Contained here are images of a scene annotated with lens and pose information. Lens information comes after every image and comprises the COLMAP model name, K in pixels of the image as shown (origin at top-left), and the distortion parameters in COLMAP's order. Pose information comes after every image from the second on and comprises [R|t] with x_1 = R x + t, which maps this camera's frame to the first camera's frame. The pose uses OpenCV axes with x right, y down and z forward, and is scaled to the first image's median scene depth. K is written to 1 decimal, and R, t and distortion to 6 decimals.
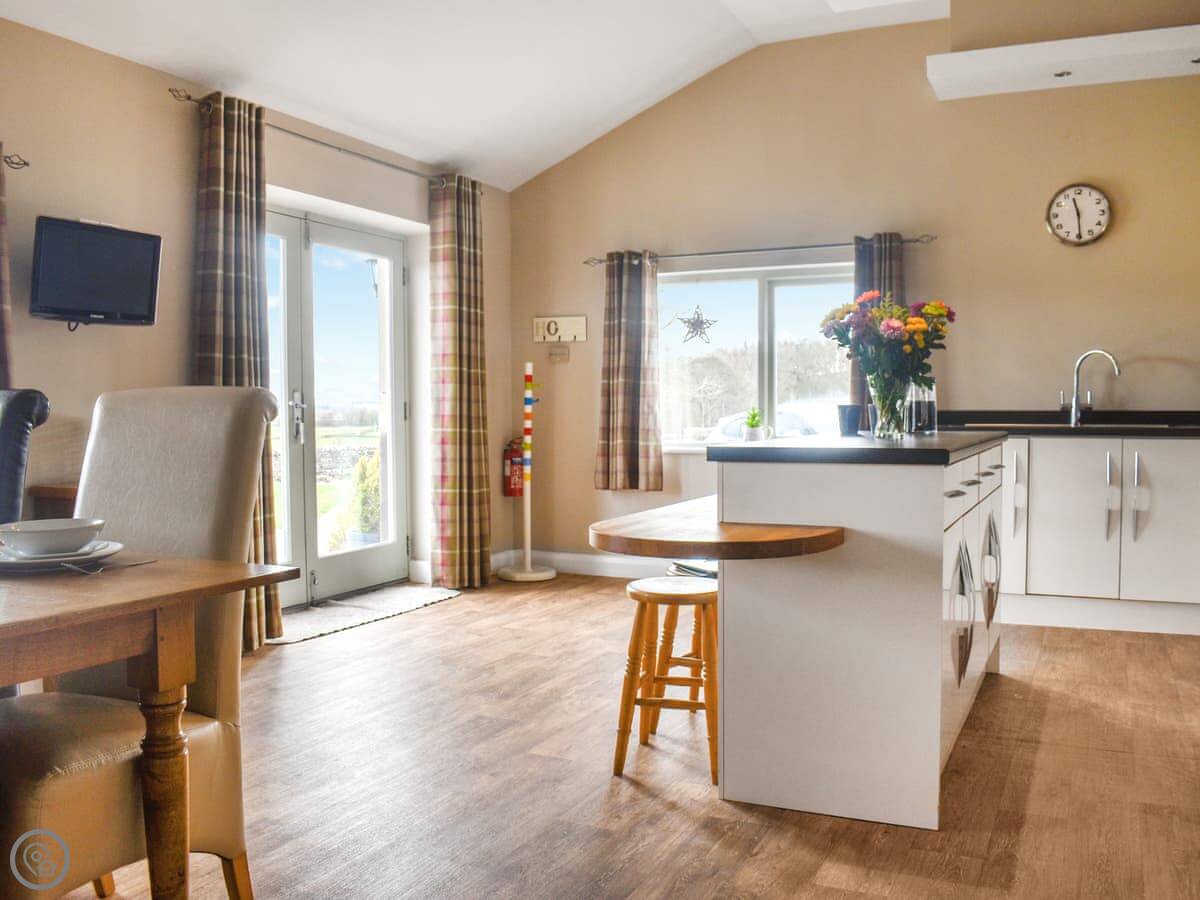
lens RADIAL K [[1072.0, 0, 601.2], [0, 1072.0, 445.6], [0, 0, 1]] dist [-0.082654, -0.013539]
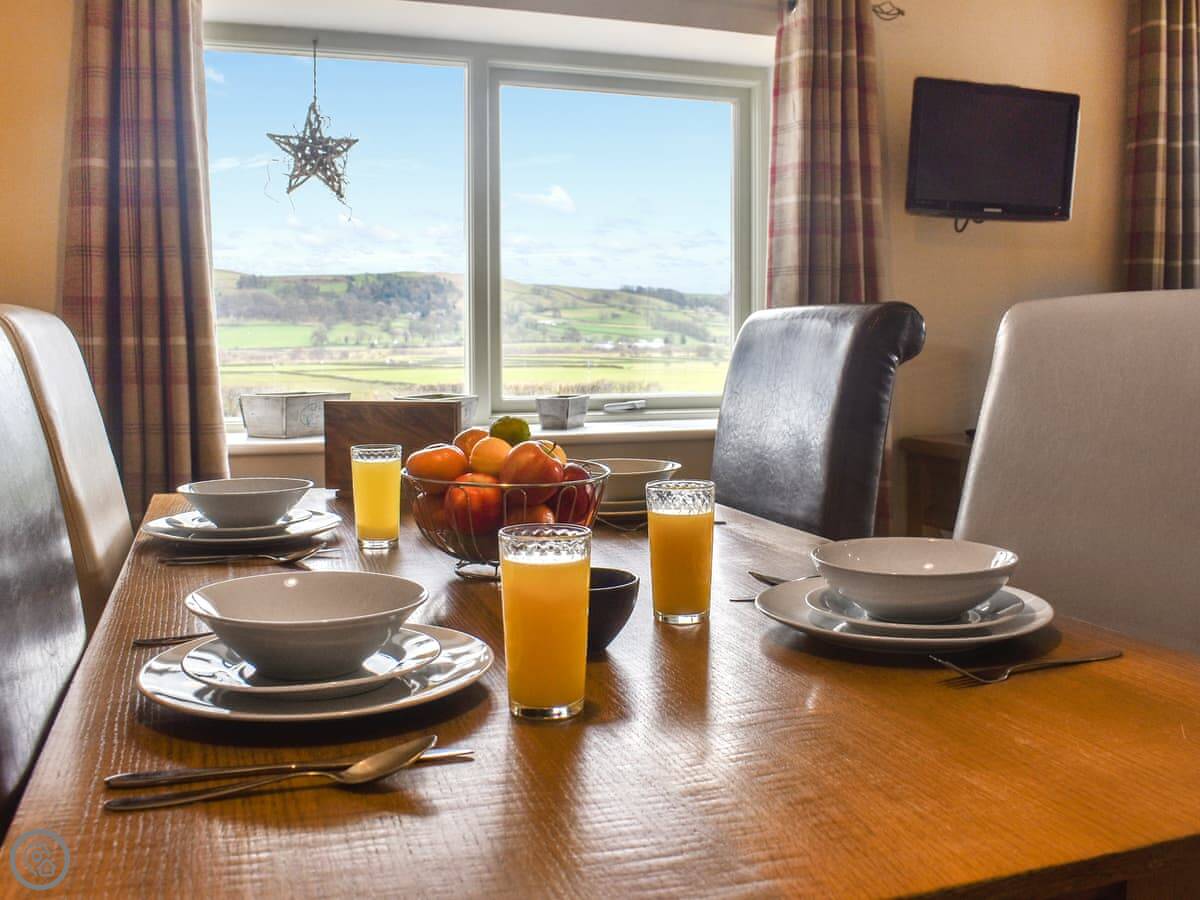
lens RADIAL K [[1097.5, 0, 607.6], [0, 1097.5, 443.5], [0, 0, 1]] dist [-0.088838, 0.000000]
pose [[0.714903, 0.055028, -0.697055, -0.123080], [-0.014526, 0.997852, 0.063876, -0.004907], [0.699073, -0.035540, 0.714167, 0.238939]]
